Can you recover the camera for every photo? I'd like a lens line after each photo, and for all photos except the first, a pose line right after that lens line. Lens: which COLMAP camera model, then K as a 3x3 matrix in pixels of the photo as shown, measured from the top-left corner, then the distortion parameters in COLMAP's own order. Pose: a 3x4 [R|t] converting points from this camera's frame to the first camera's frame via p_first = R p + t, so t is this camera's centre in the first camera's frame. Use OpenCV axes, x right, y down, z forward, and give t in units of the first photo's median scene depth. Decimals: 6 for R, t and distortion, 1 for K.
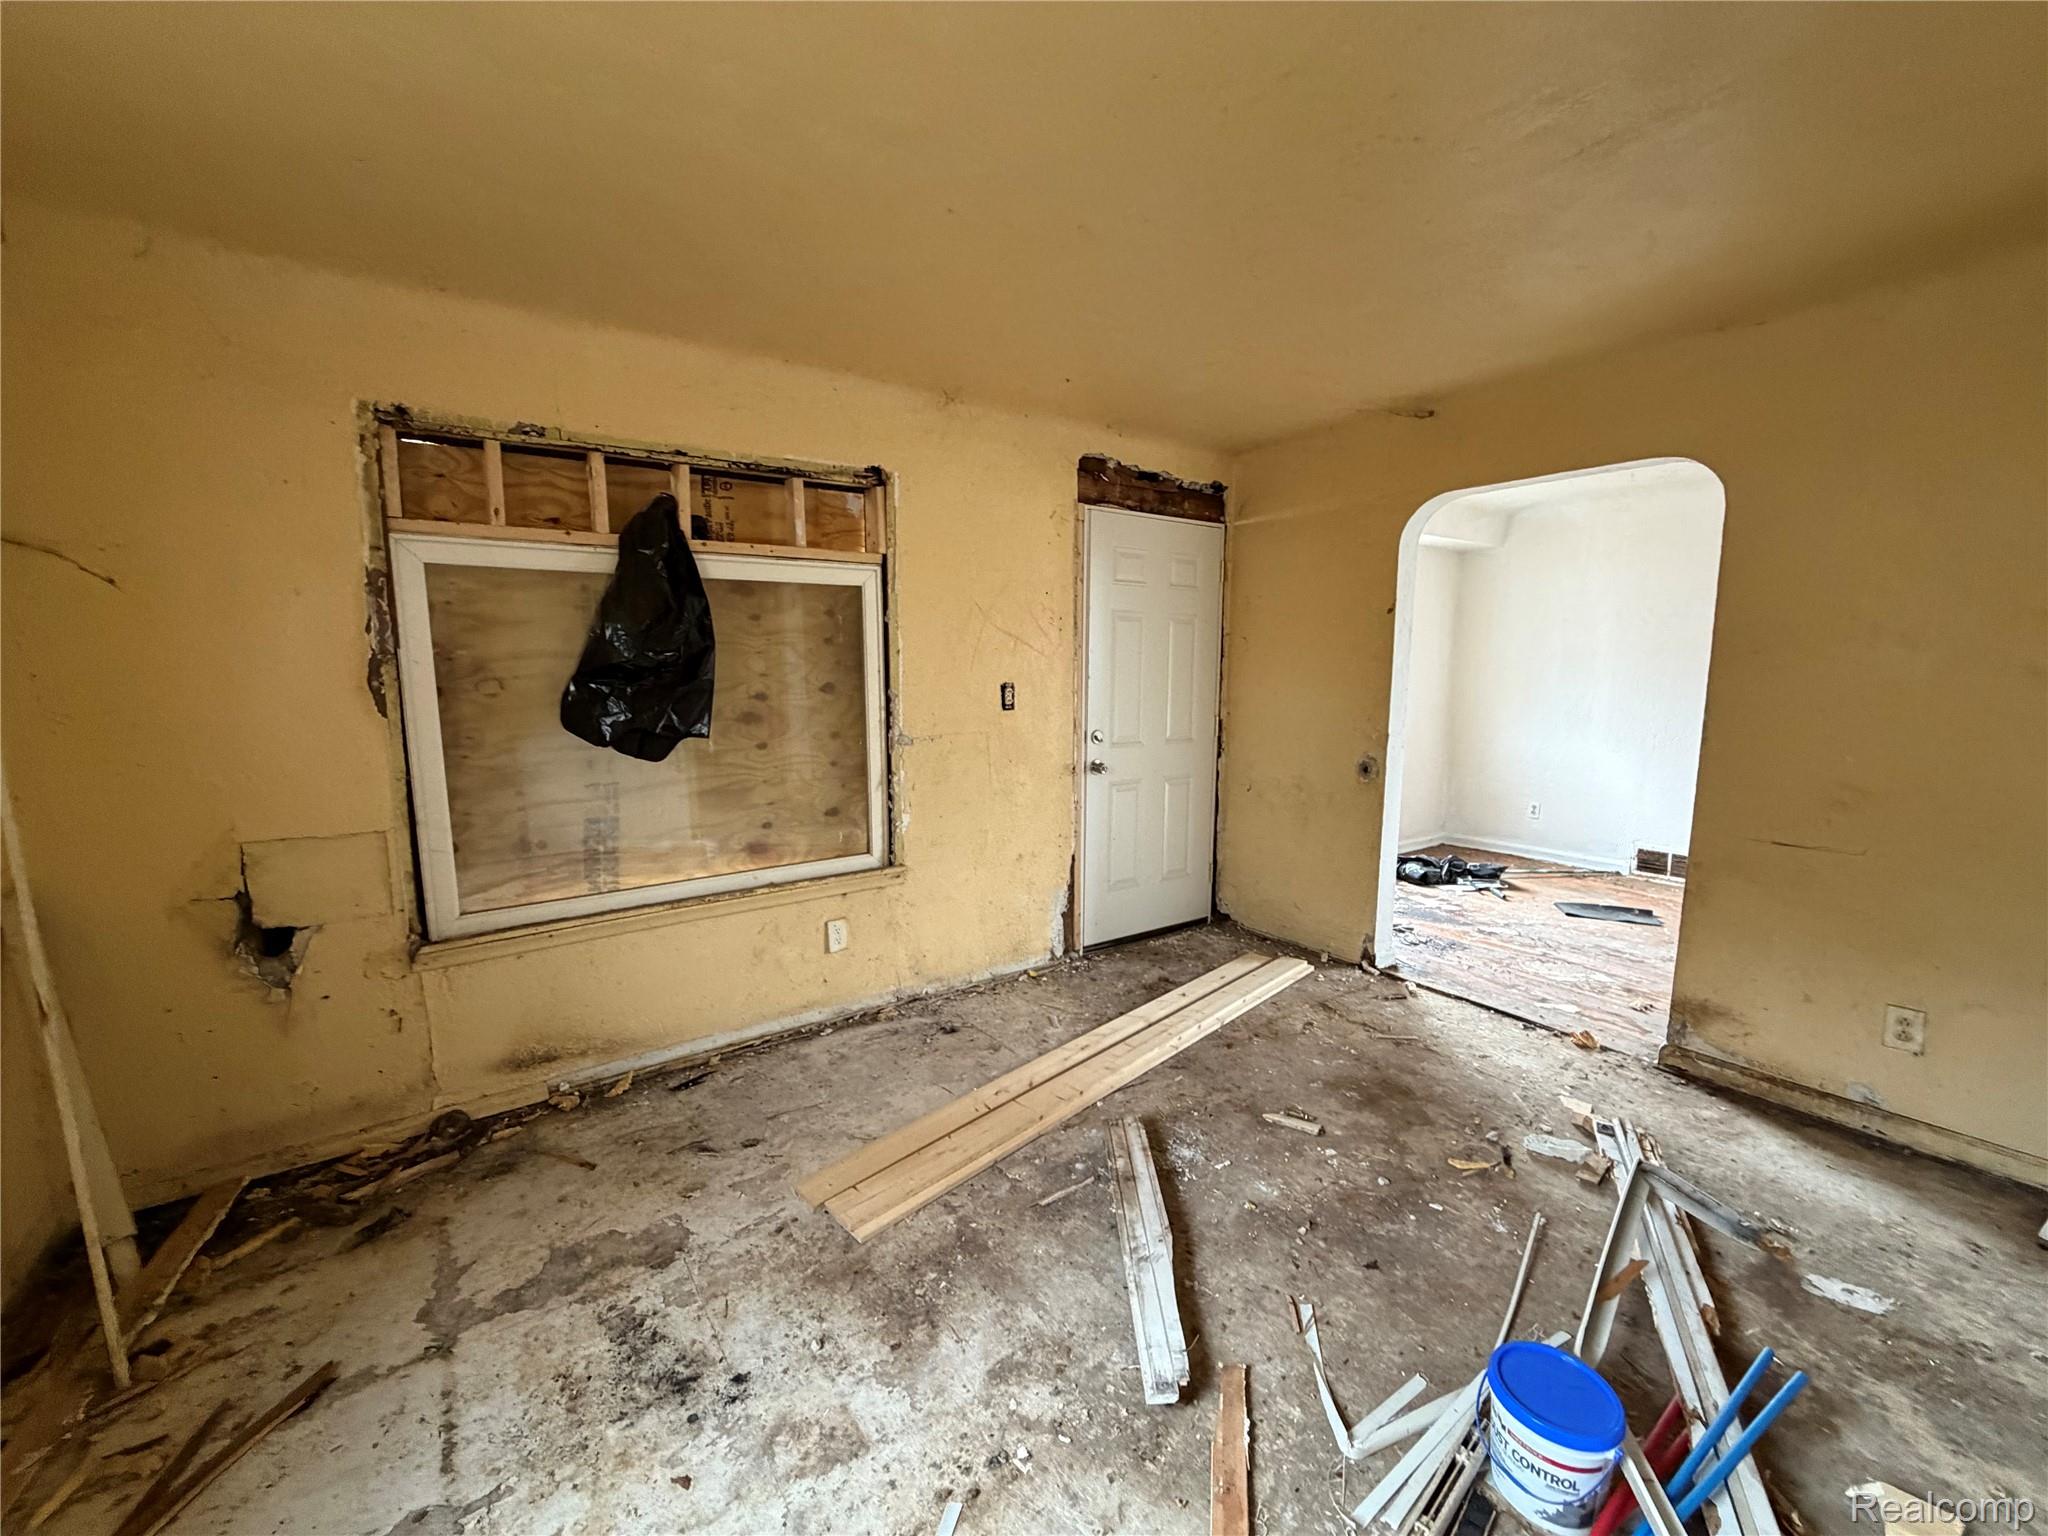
lens RADIAL K [[814.7, 0, 1018.8], [0, 814.7, 775.3], [0, 0, 1]] dist [-0.001360, -0.000293]
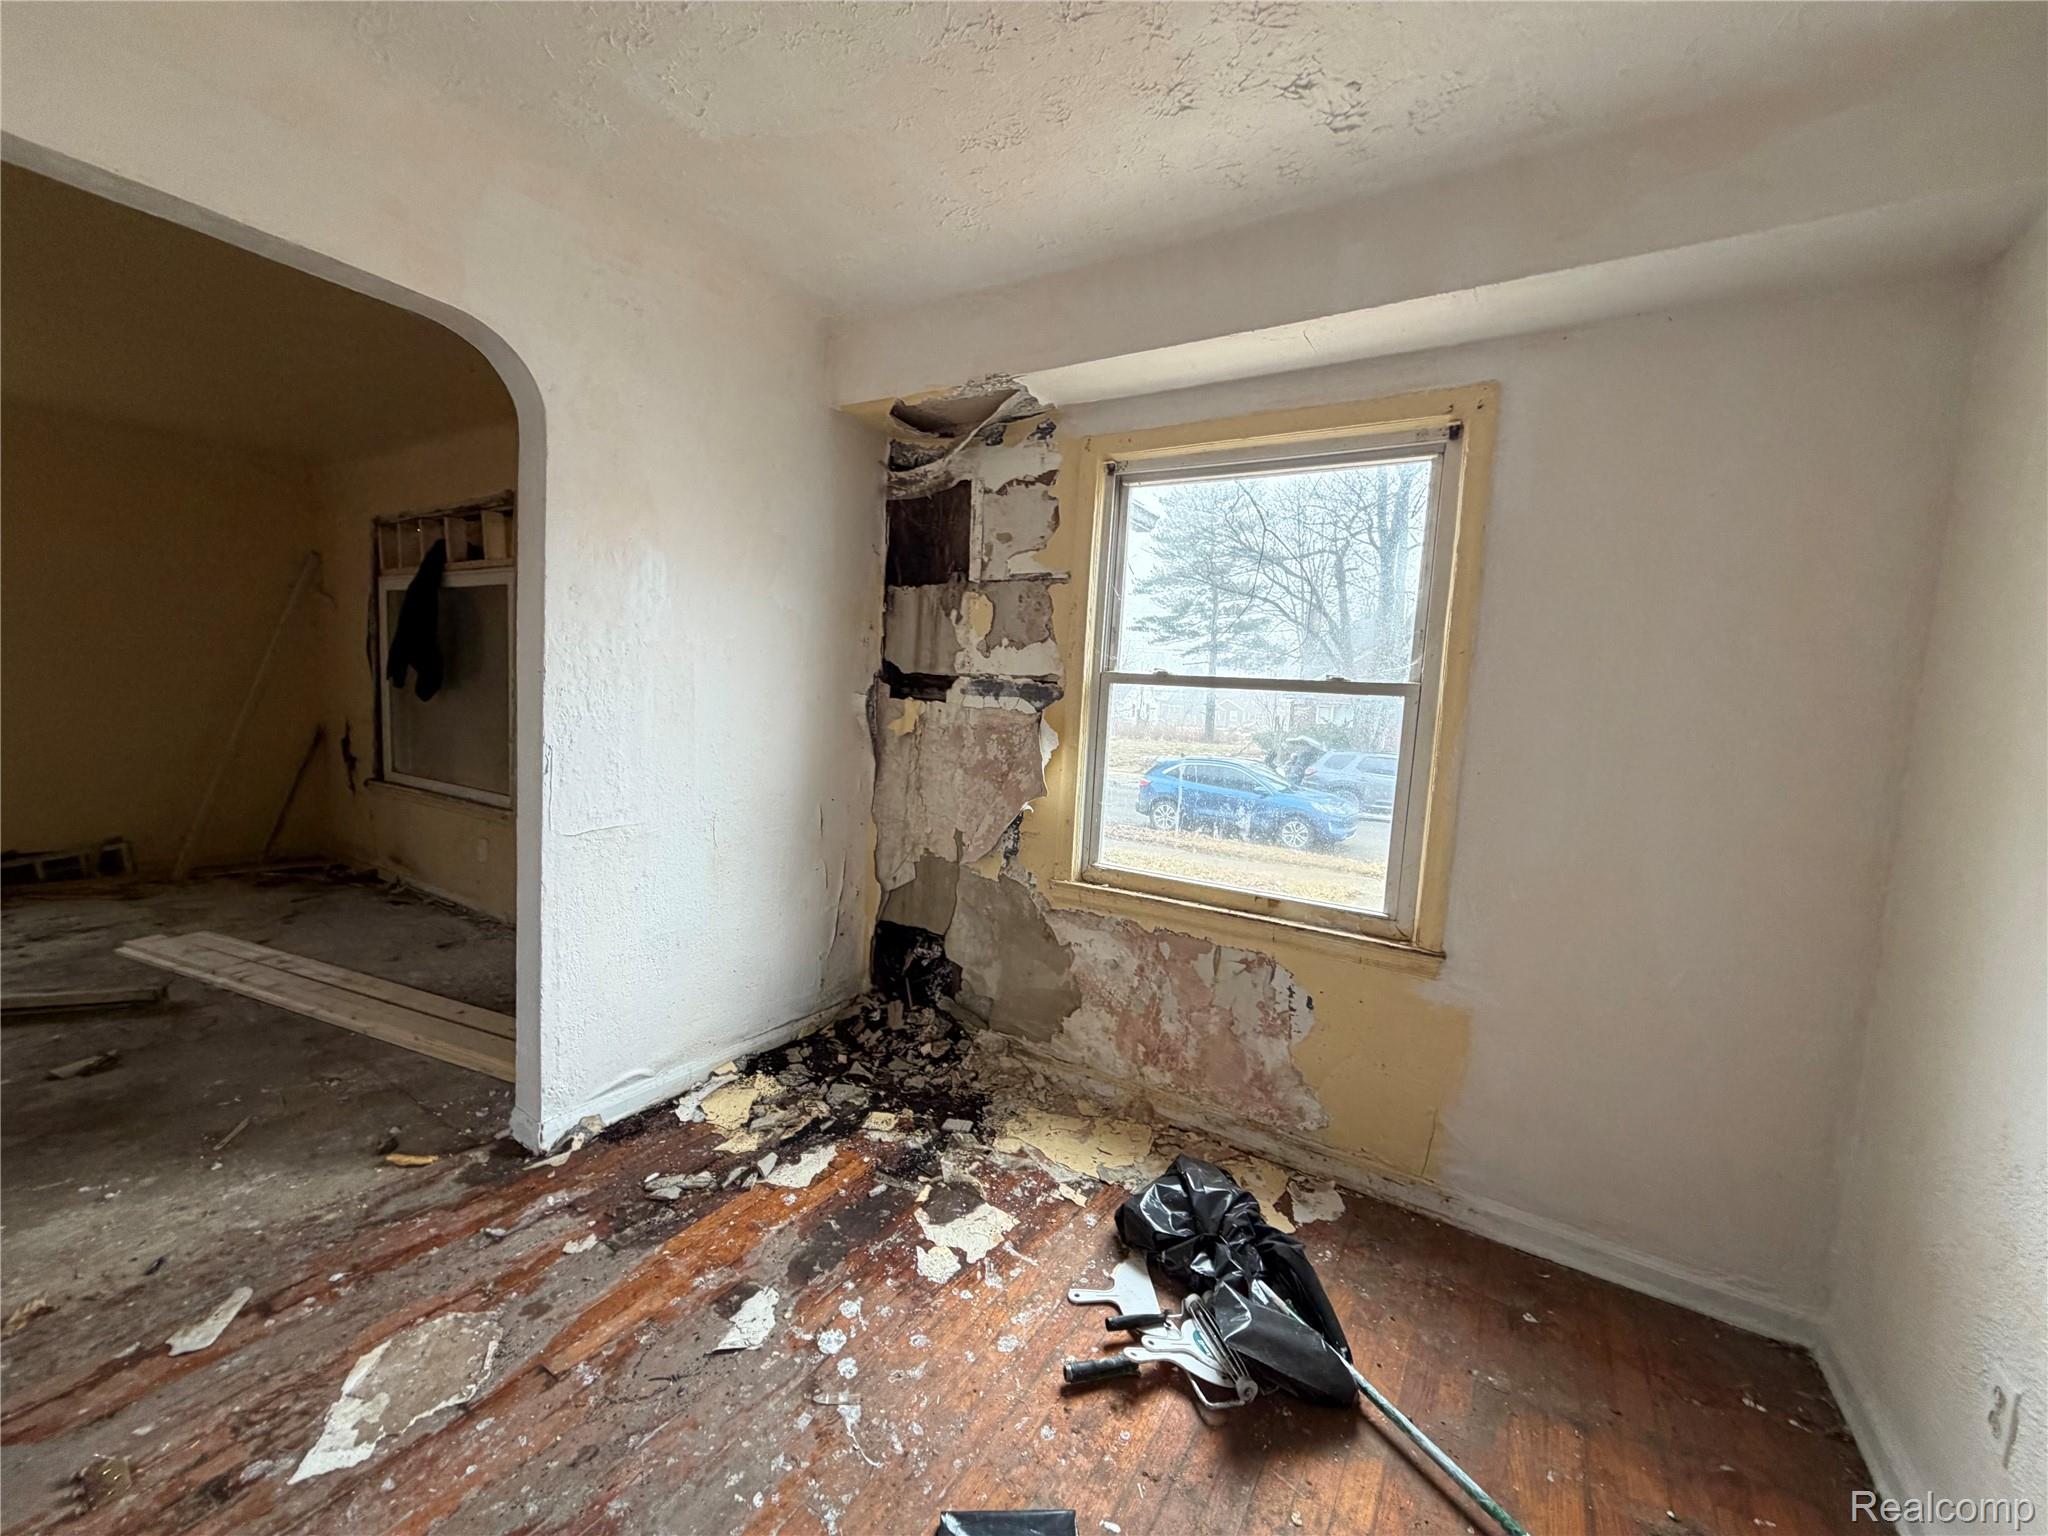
lens RADIAL K [[814.7, 0, 1024.9], [0, 814.7, 765.0], [0, 0, 1]] dist [-0.001360, -0.000293]
pose [[0.387777, 0.100492, -0.916259, 1.314300], [-0.189652, 0.981470, 0.027379, -0.139482], [0.902031, 0.163153, 0.399650, 1.254106]]
